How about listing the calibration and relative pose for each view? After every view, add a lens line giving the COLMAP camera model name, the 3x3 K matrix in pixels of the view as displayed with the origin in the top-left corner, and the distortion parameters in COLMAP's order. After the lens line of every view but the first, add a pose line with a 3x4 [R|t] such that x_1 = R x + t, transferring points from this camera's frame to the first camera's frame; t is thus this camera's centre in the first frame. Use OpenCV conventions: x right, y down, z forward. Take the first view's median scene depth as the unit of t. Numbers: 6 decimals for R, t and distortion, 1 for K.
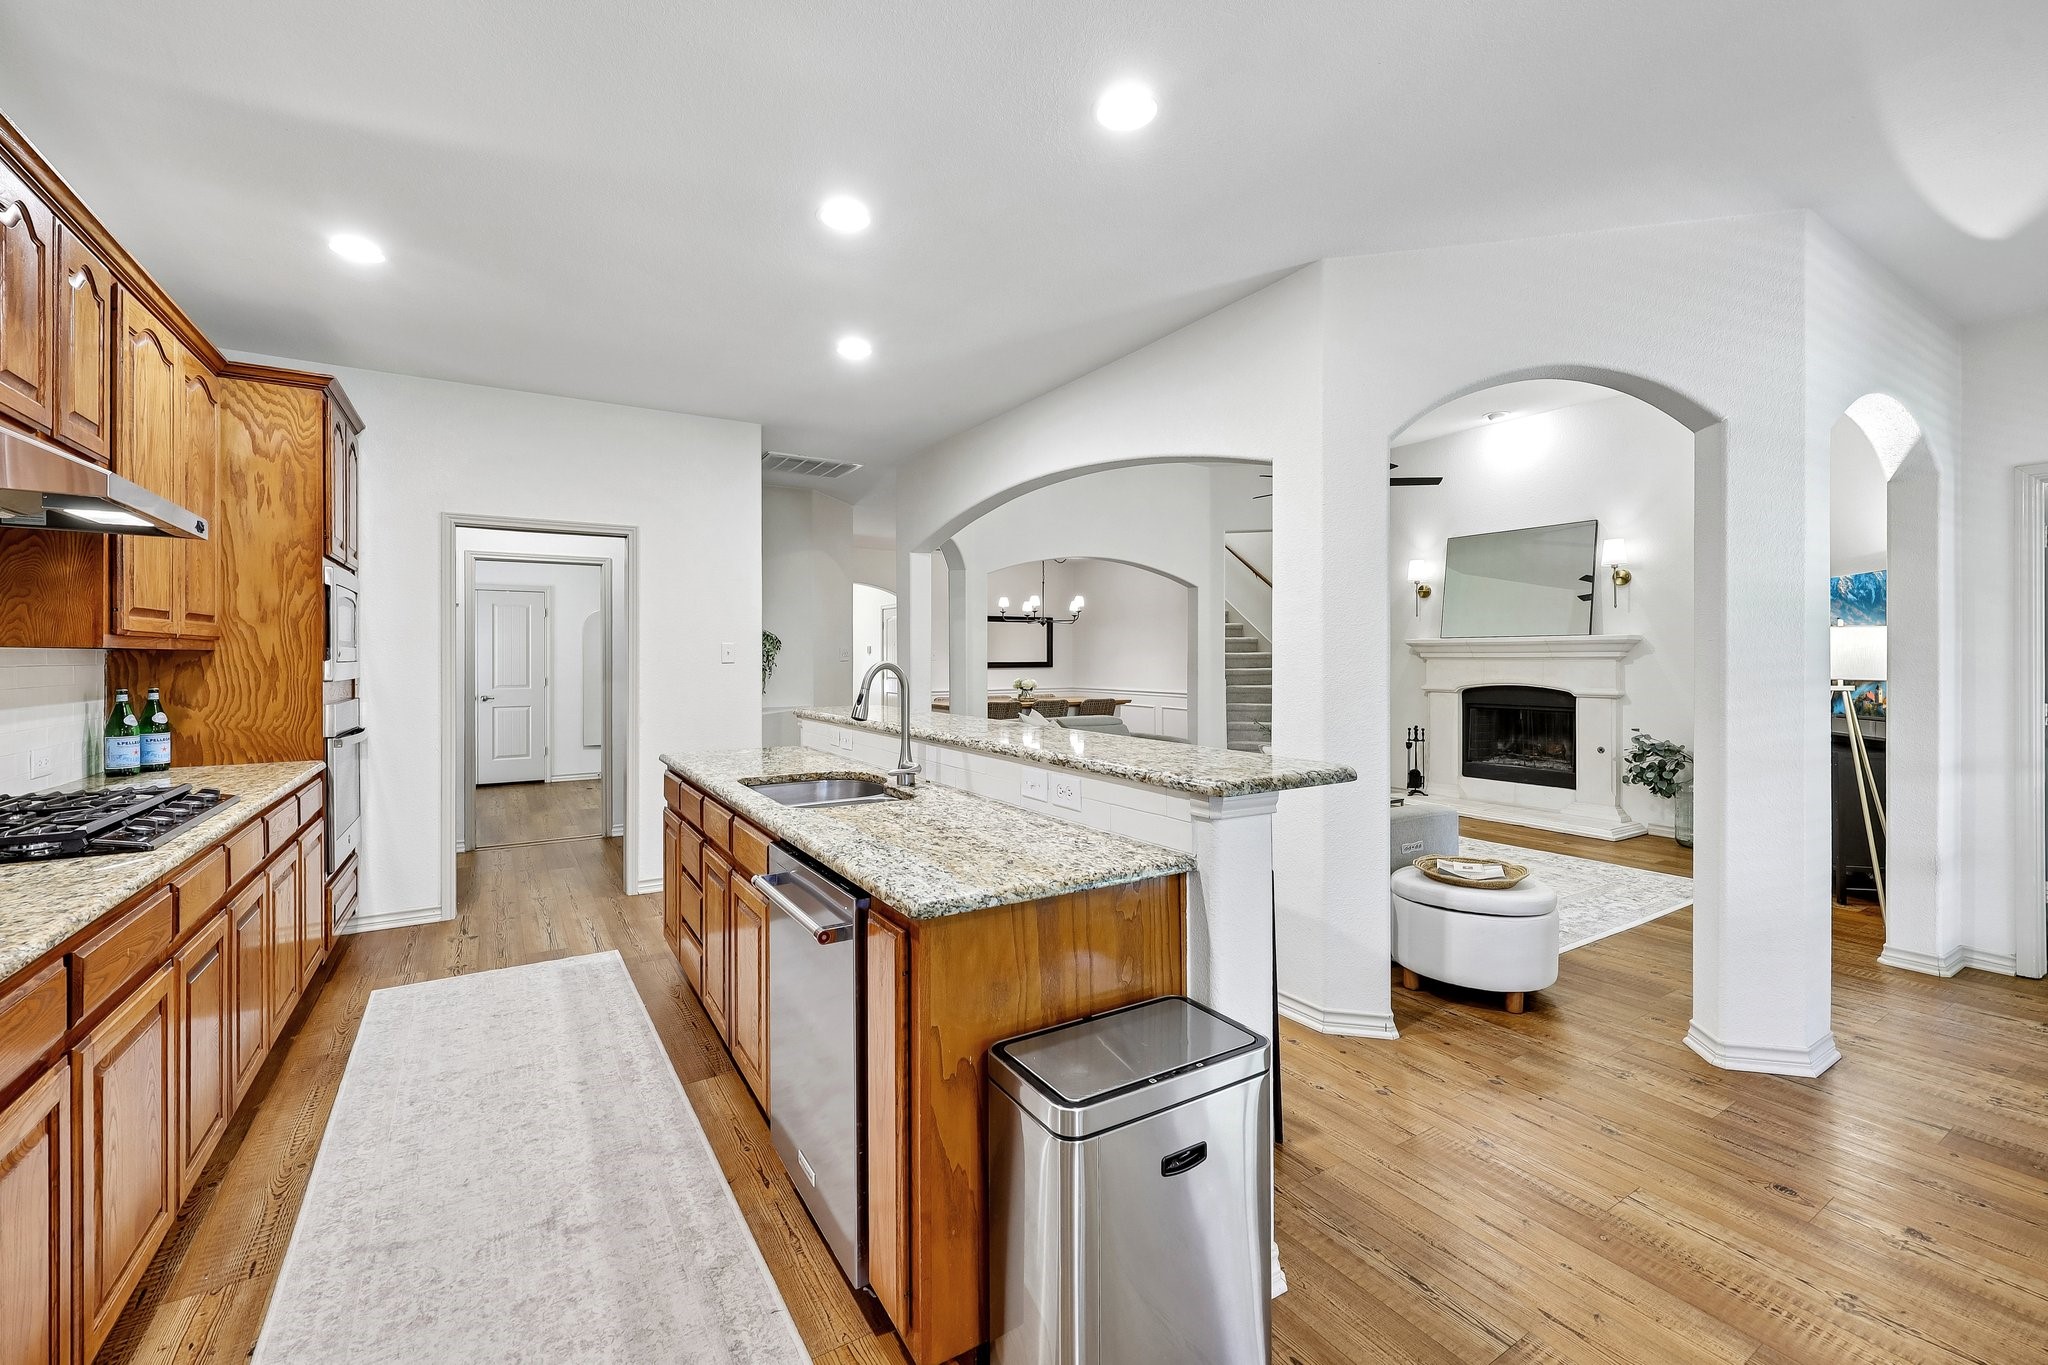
lens RADIAL K [[840.4, 0, 1029.9], [0, 840.4, 666.2], [0, 0, 1]] dist [0.019410, 0.000092]
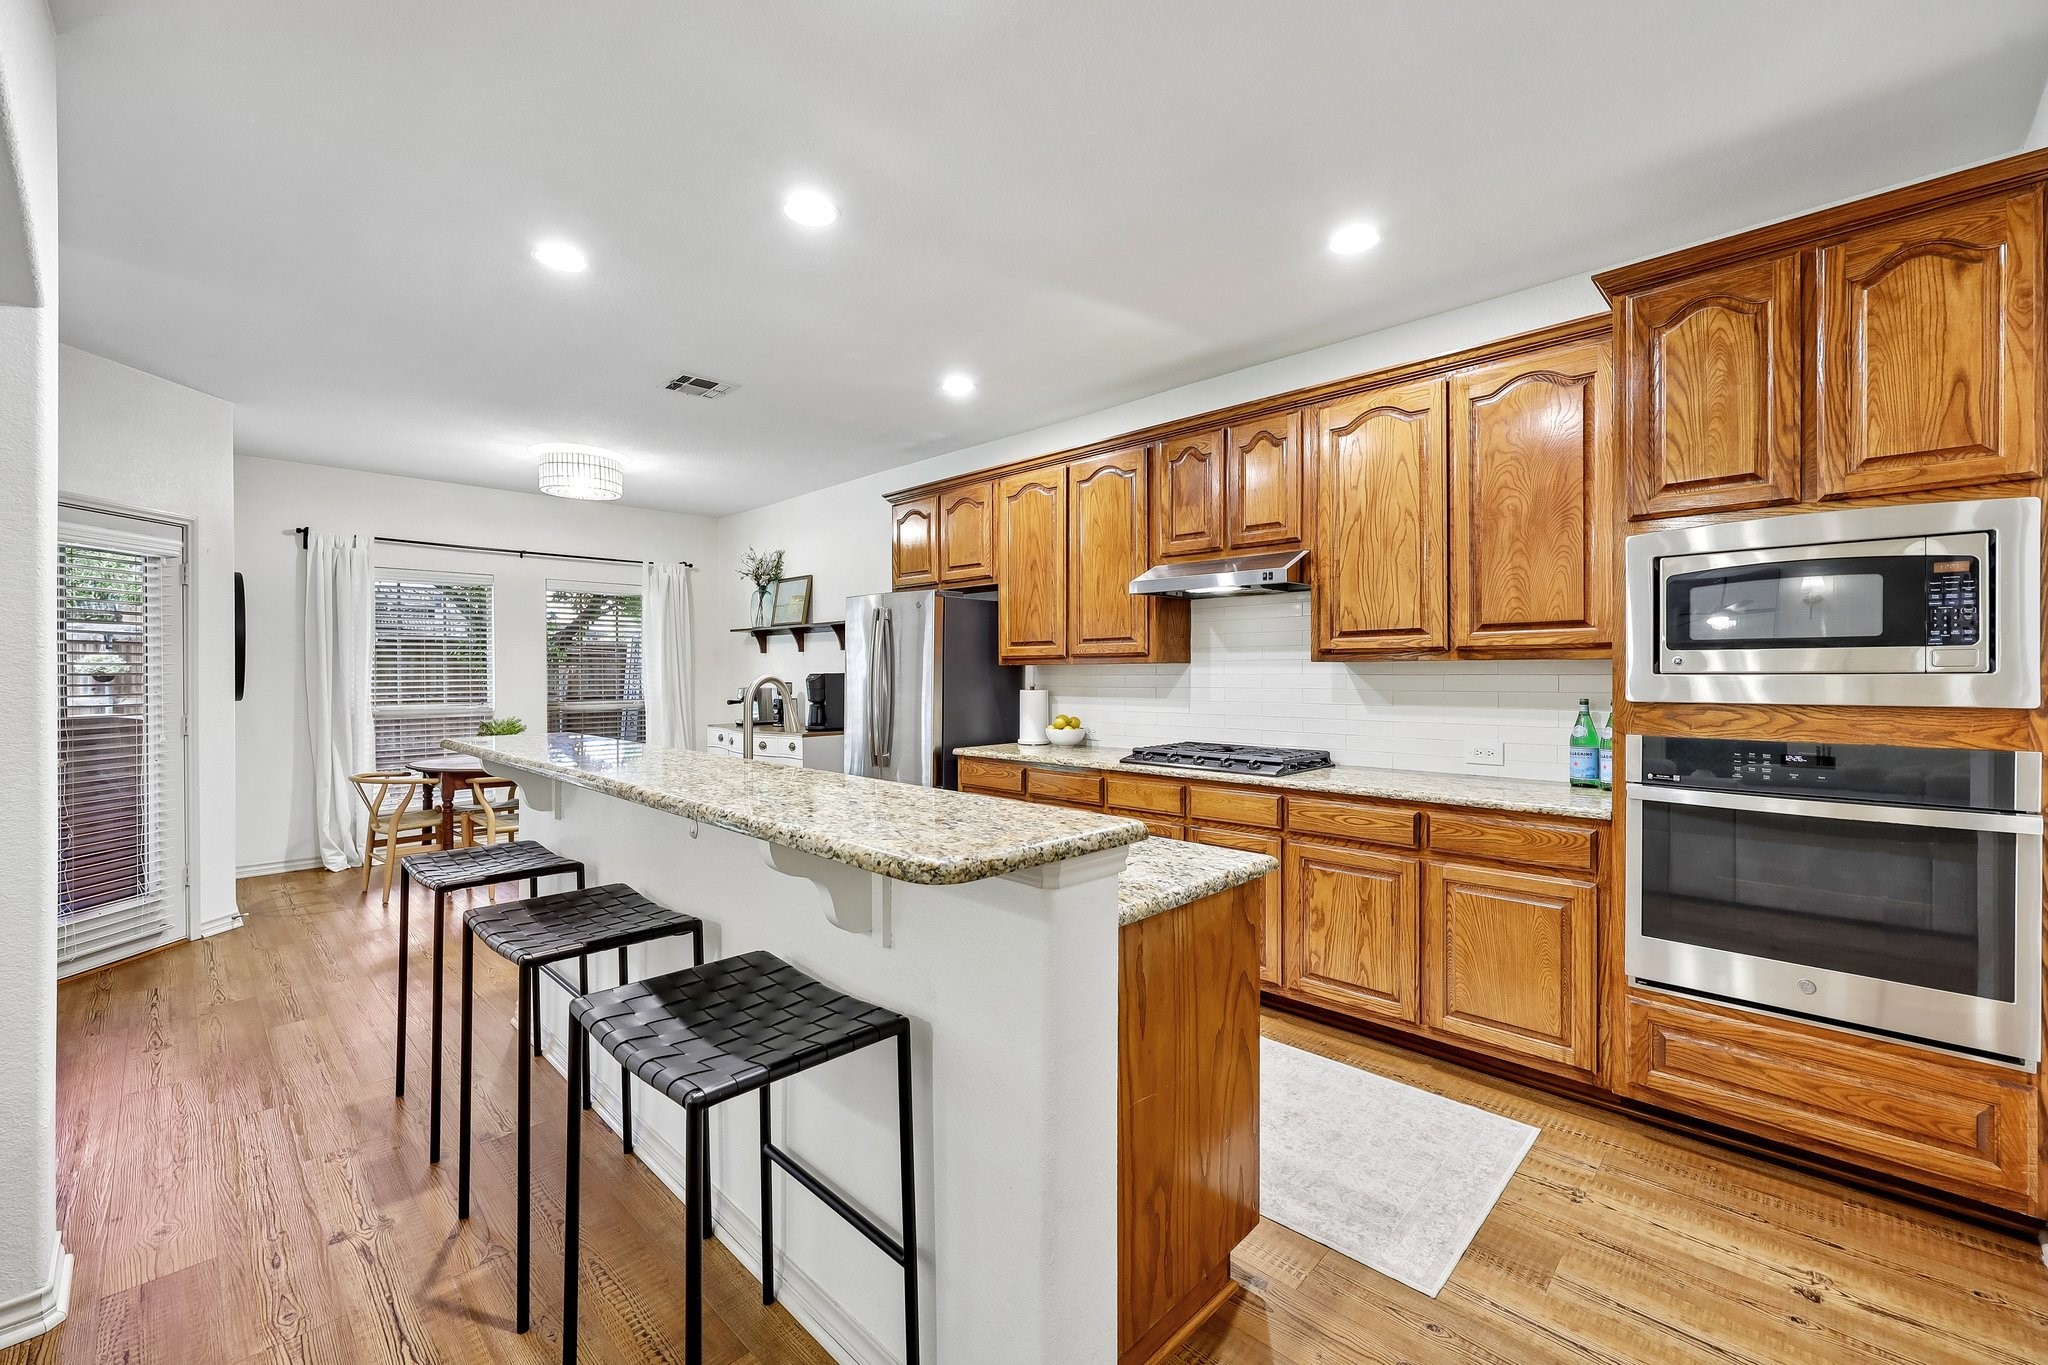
lens RADIAL K [[840.4, 0, 1029.9], [0, 840.4, 666.2], [0, 0, 1]] dist [0.019410, 0.000092]
pose [[-0.973565, 0.003170, -0.228388, -0.180890], [0.002803, 0.999994, 0.001931, -0.009907], [0.228393, 0.001240, -0.973568, 1.504489]]
